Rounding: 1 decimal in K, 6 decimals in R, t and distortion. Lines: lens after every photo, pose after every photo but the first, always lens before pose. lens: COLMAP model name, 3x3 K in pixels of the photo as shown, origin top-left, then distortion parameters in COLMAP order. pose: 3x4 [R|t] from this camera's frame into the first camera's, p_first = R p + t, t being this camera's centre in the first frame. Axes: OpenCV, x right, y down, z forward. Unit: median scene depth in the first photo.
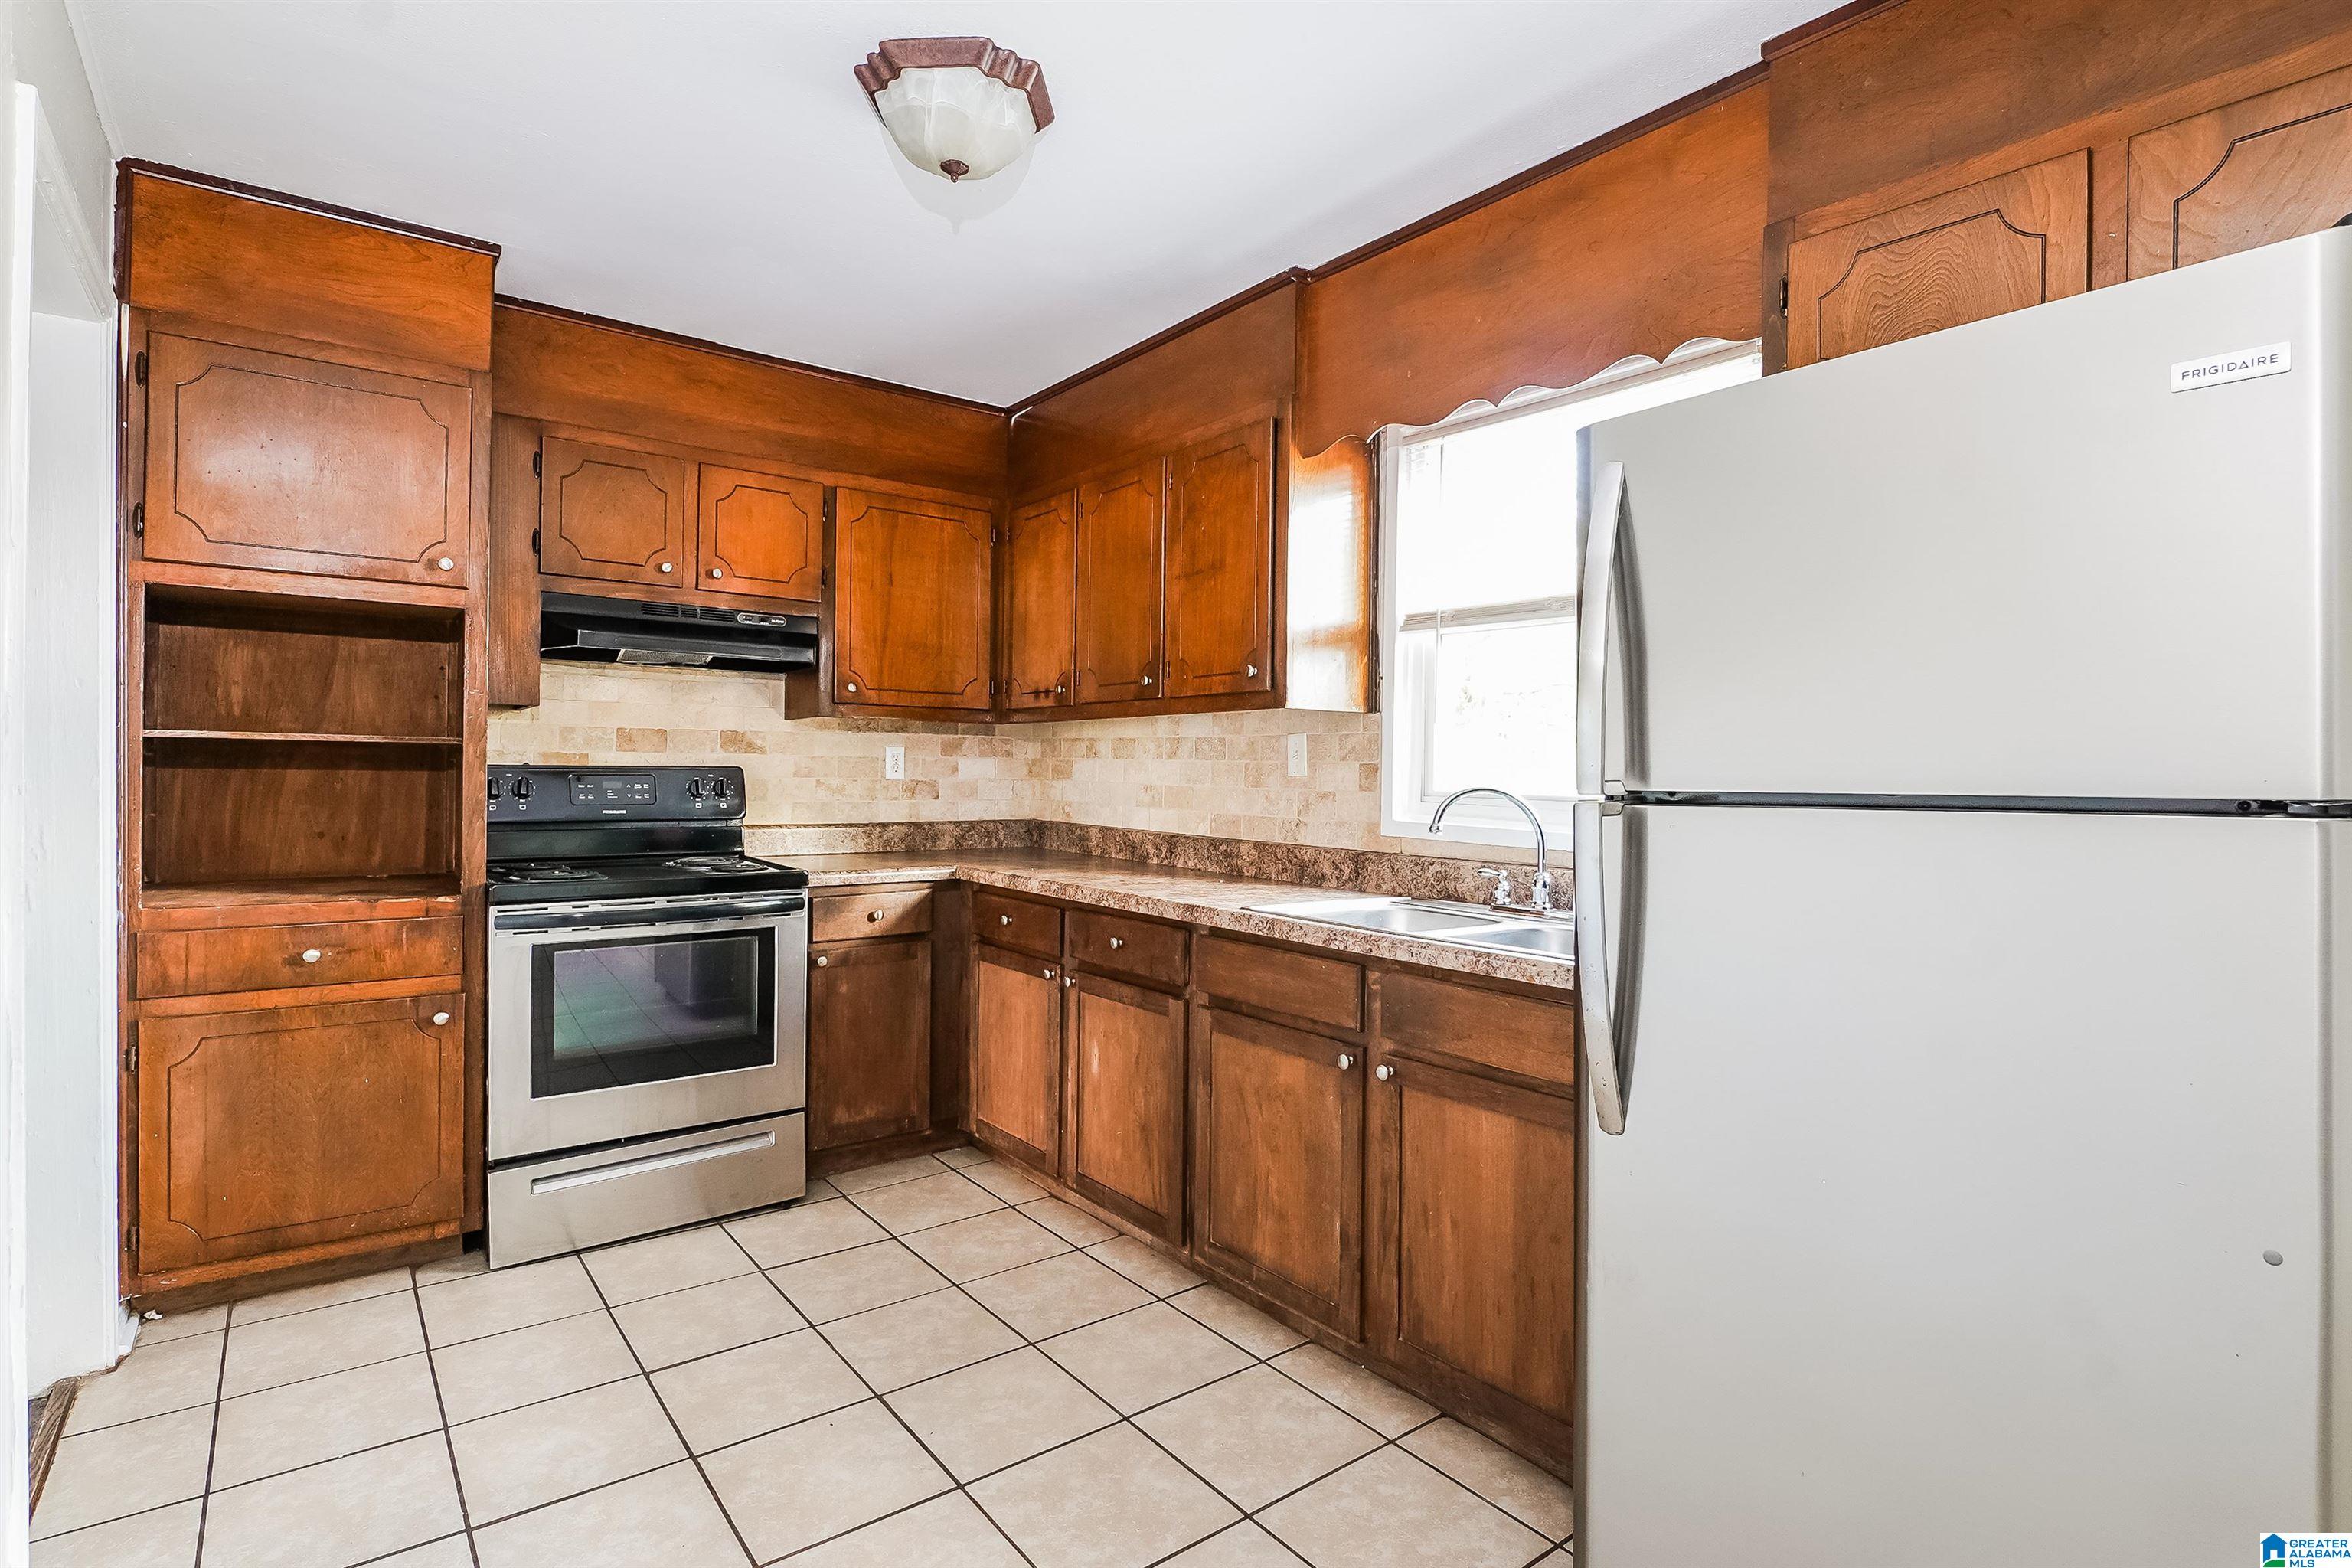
lens RADIAL K [[1144.4, 0, 1160.9], [0, 1144.4, 773.2], [0, 0, 1]] dist [-0.013810, -0.000230]
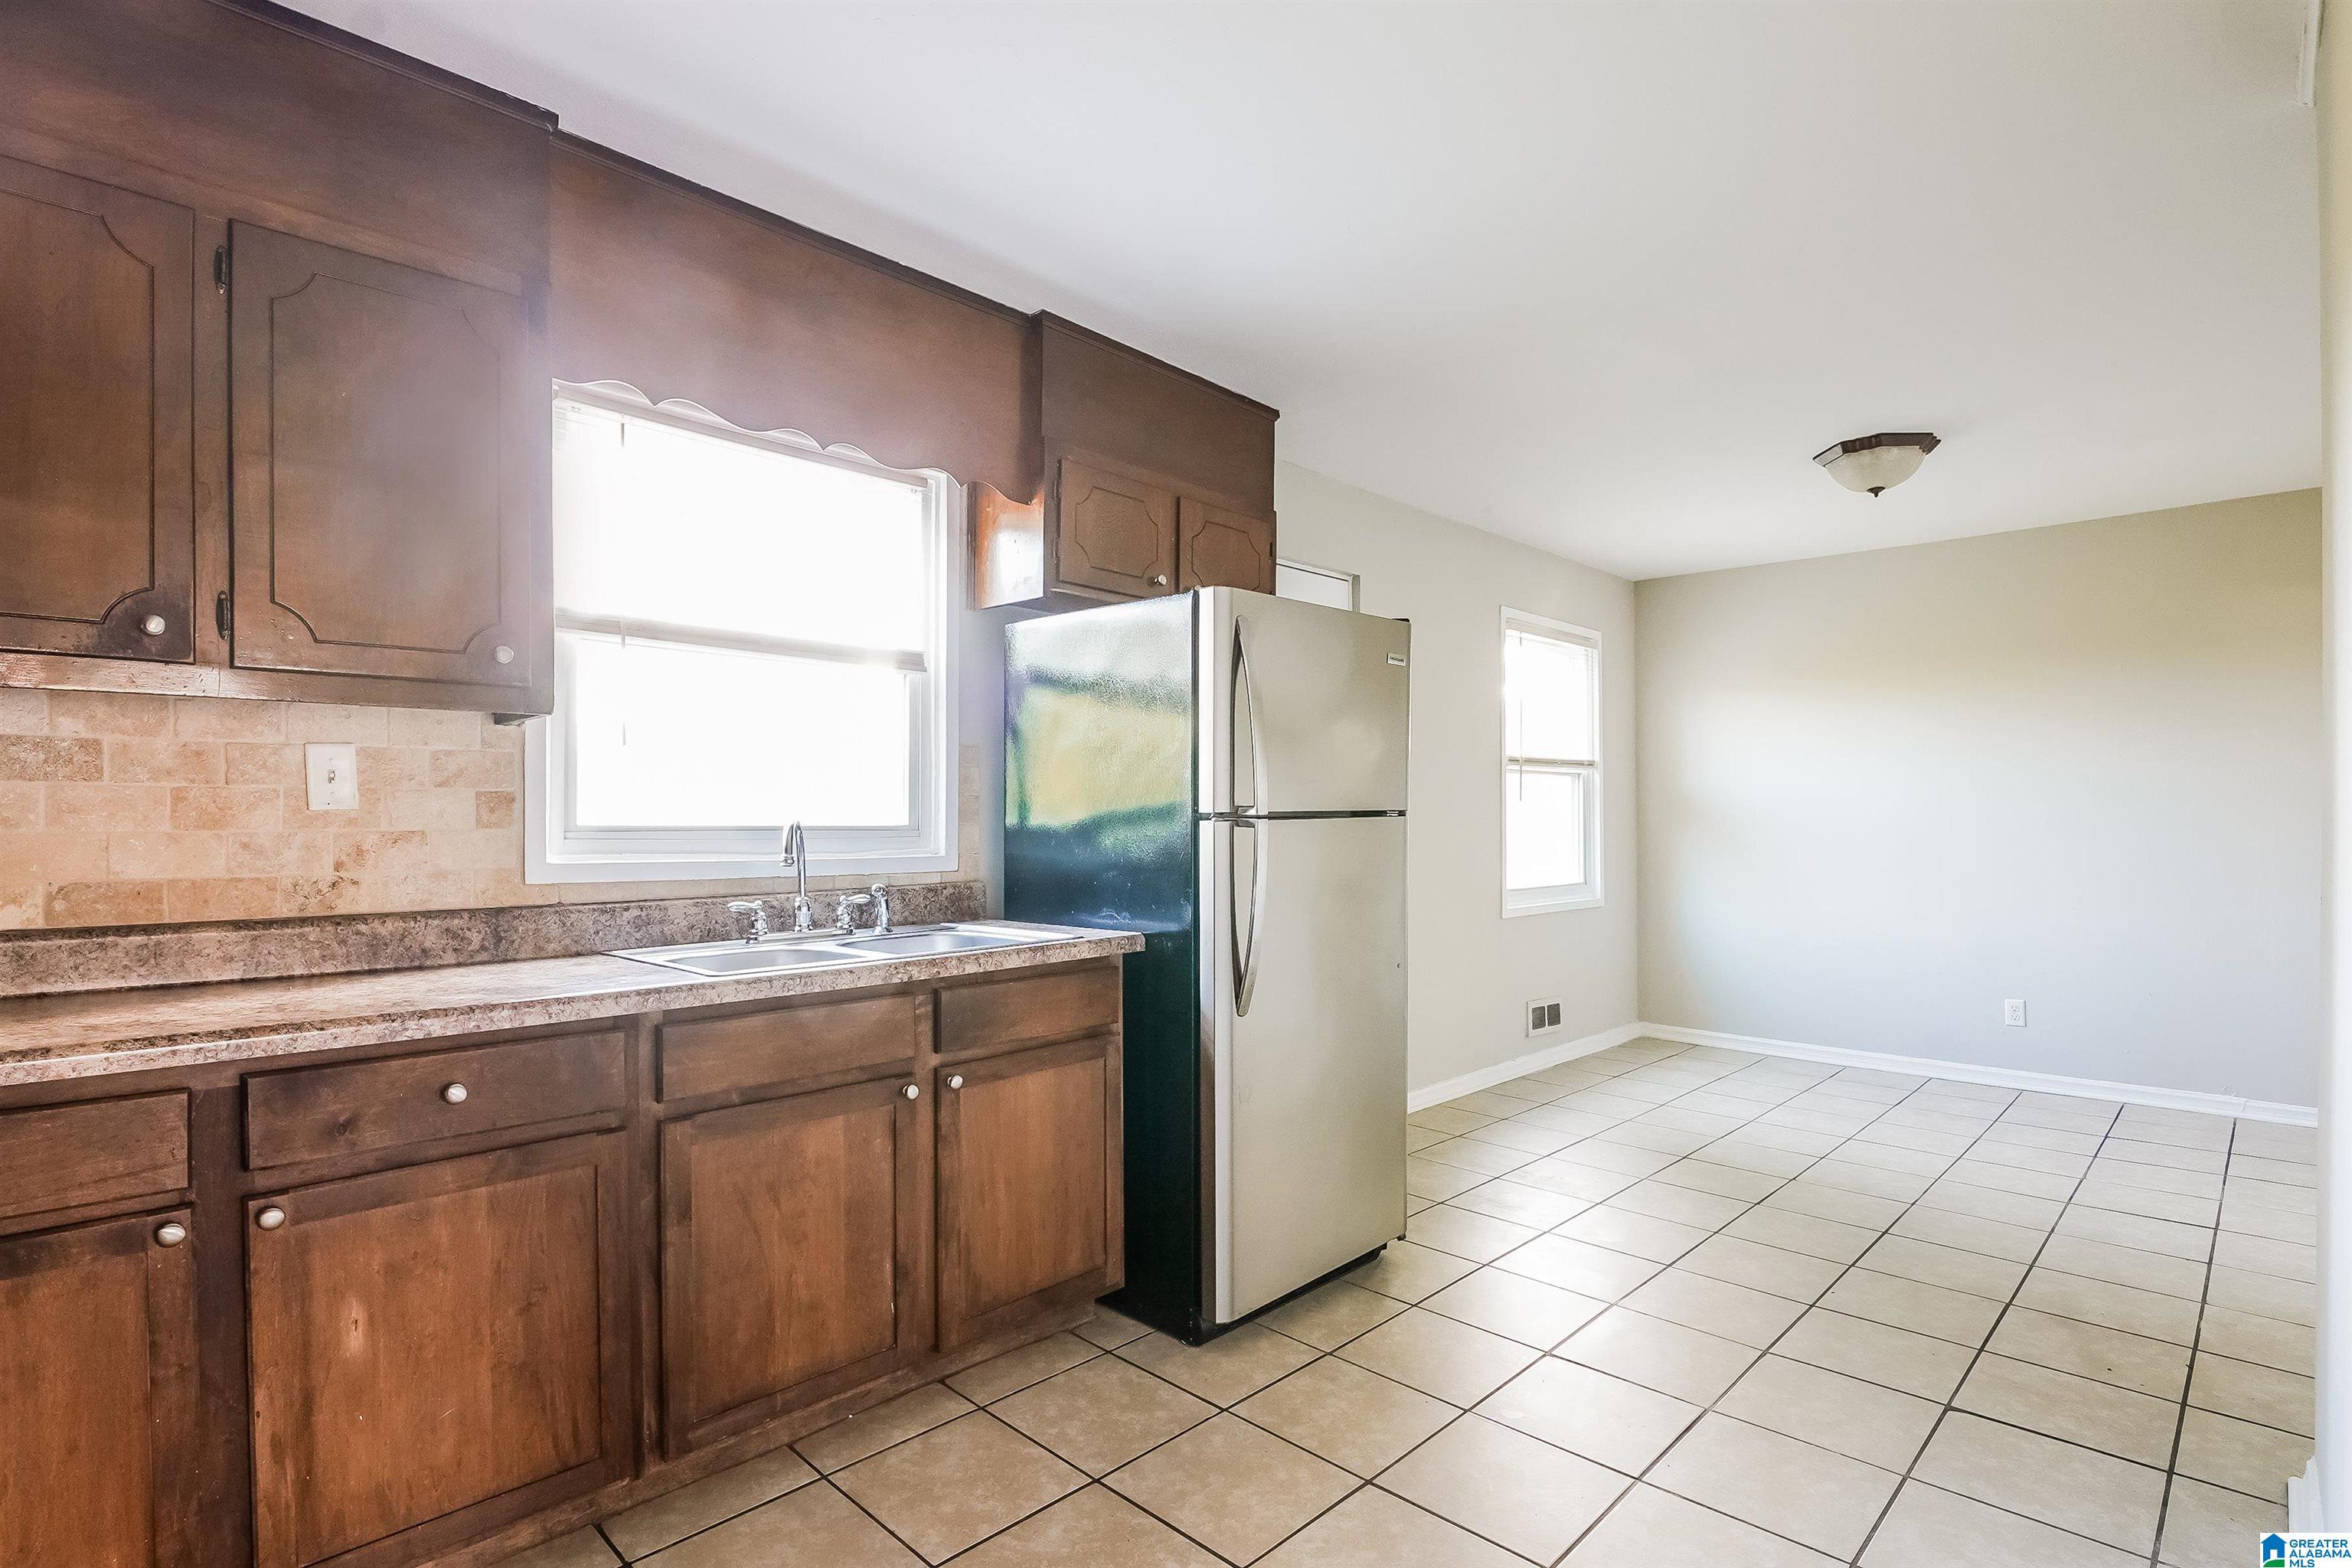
lens RADIAL K [[1144.4, 0, 1170.7], [0, 1144.4, 809.5], [0, 0, 1]] dist [-0.013810, -0.000230]
pose [[-0.140833, -0.010076, 0.989982, -0.715458], [0.002449, 0.999942, 0.010526, -0.003578], [-0.990030, 0.003907, -0.140800, 0.762725]]
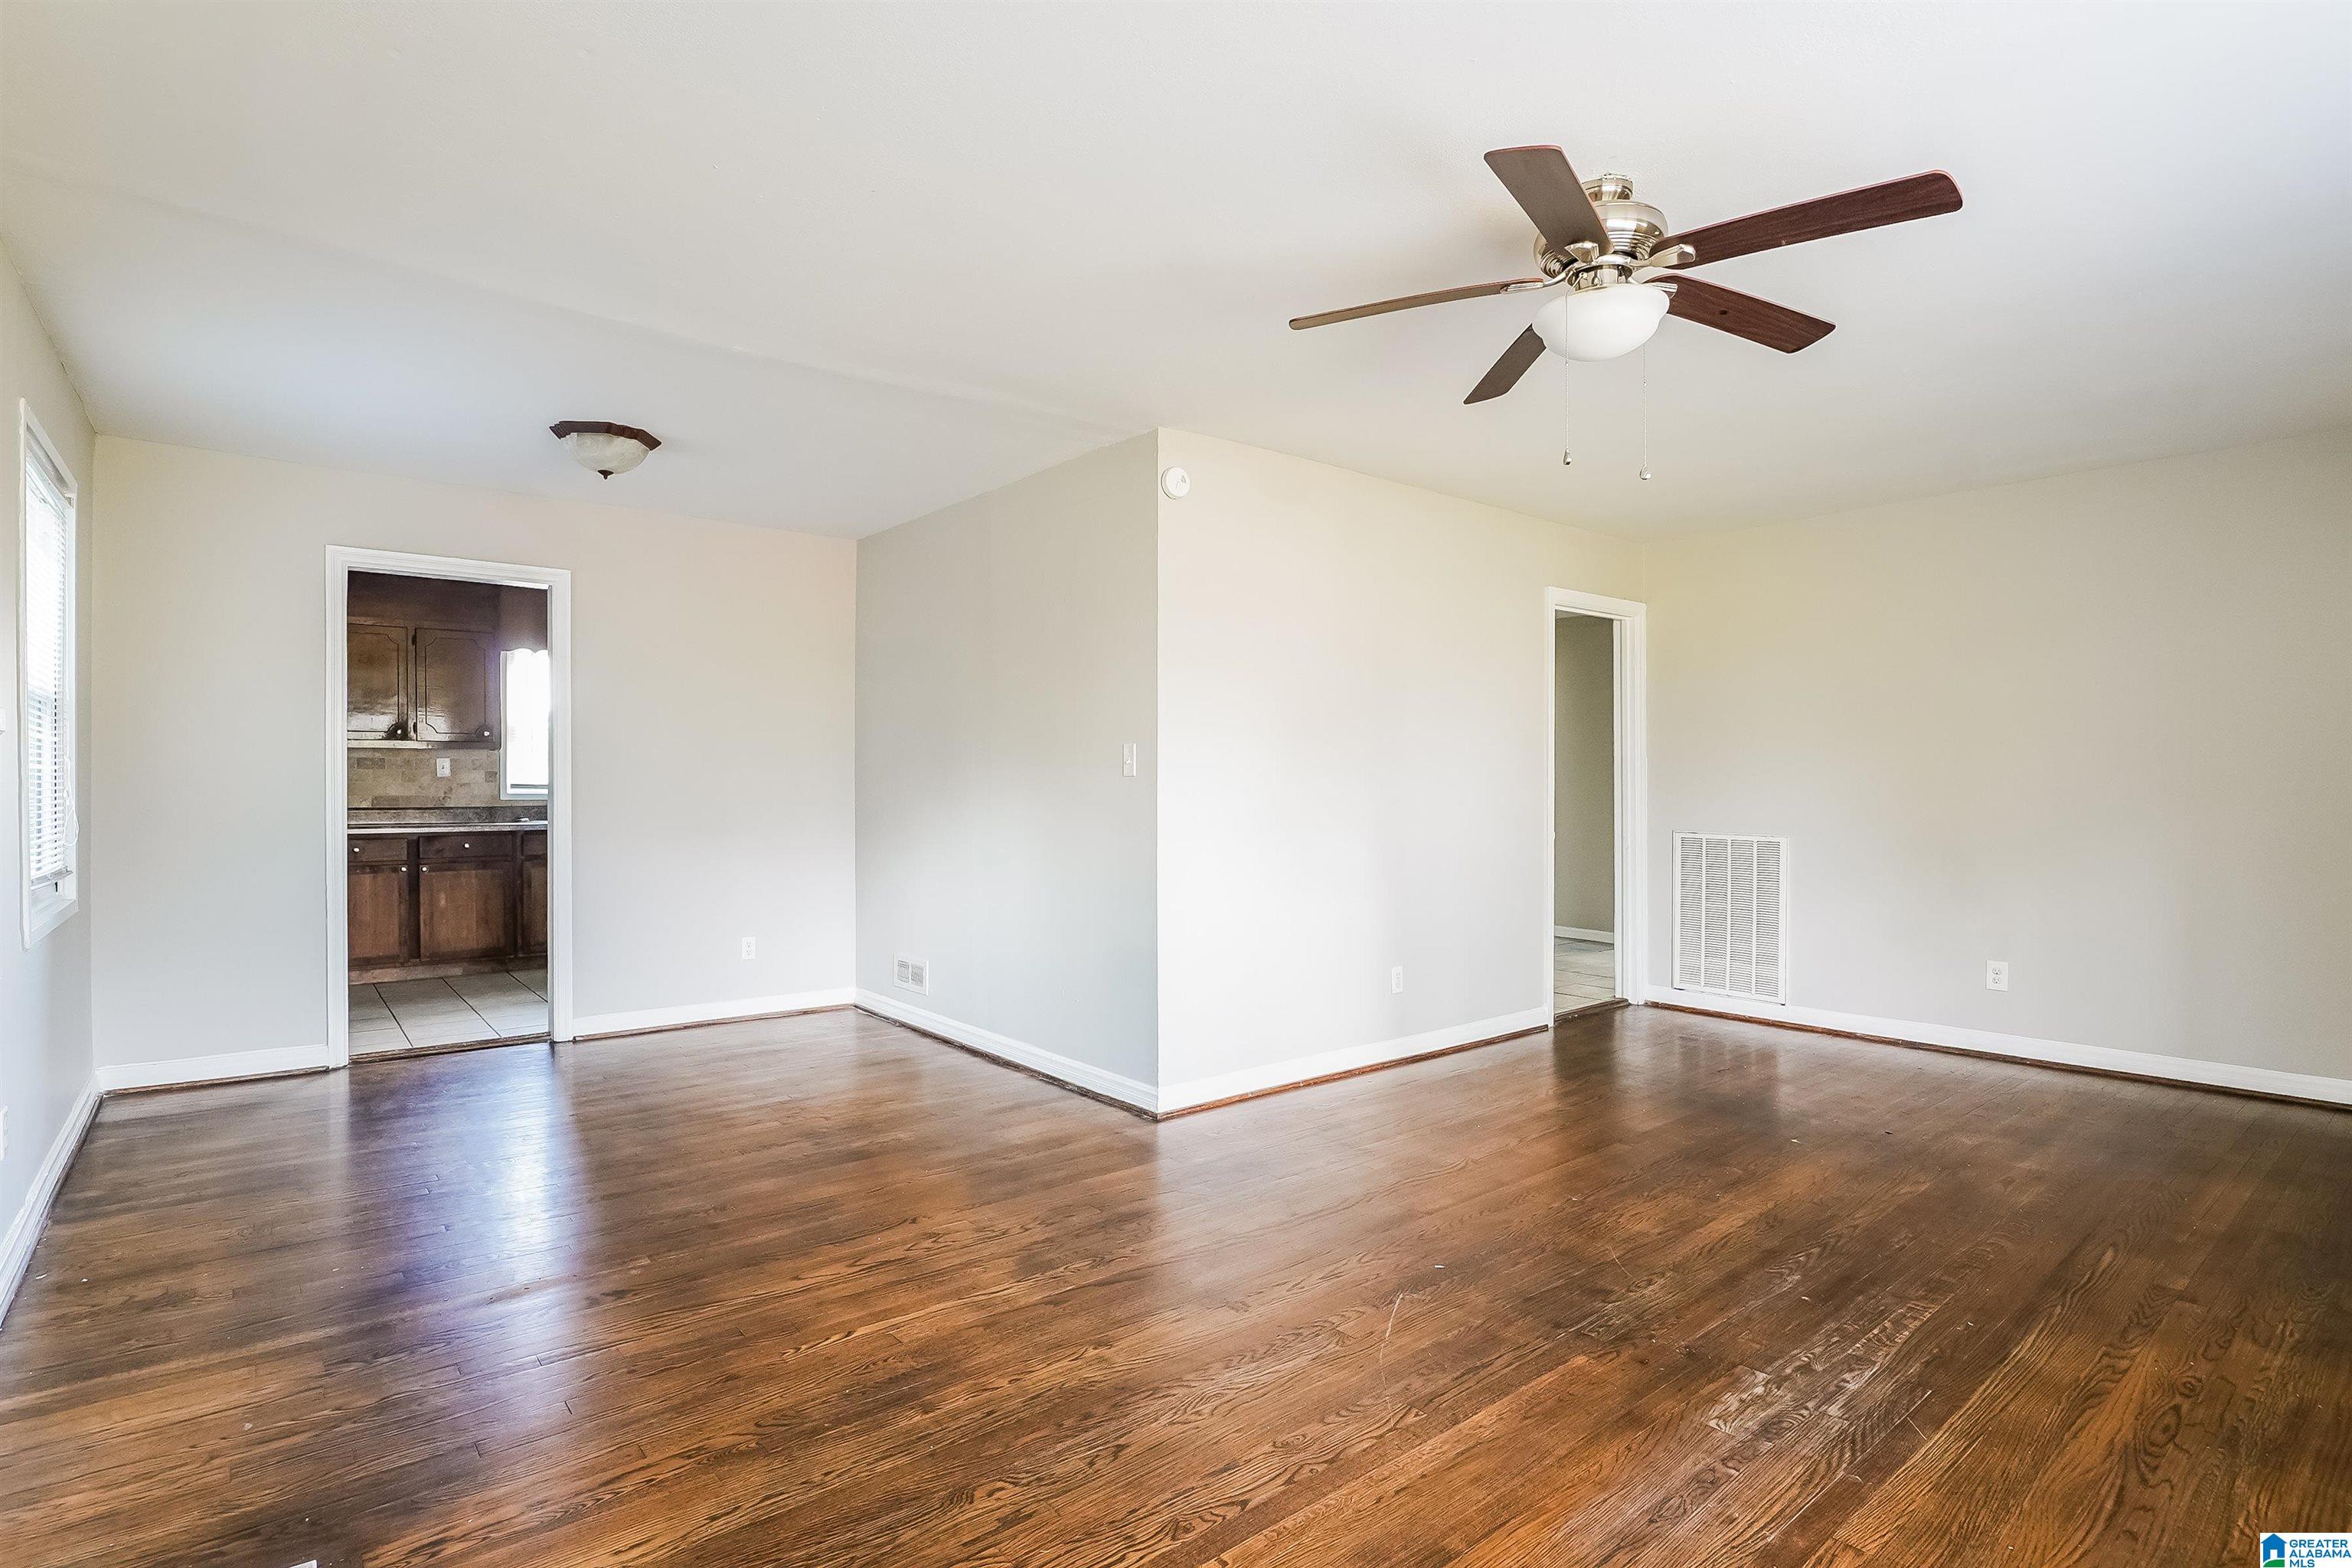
lens RADIAL K [[1144.4, 0, 1167.1], [0, 1144.4, 780.4], [0, 0, 1]] dist [-0.013810, -0.000230]
pose [[-0.033812, -0.010962, 0.999368, -2.662742], [0.000013, 0.999940, 0.010968, -0.018389], [-0.999428, 0.000383, -0.033810, -0.428509]]
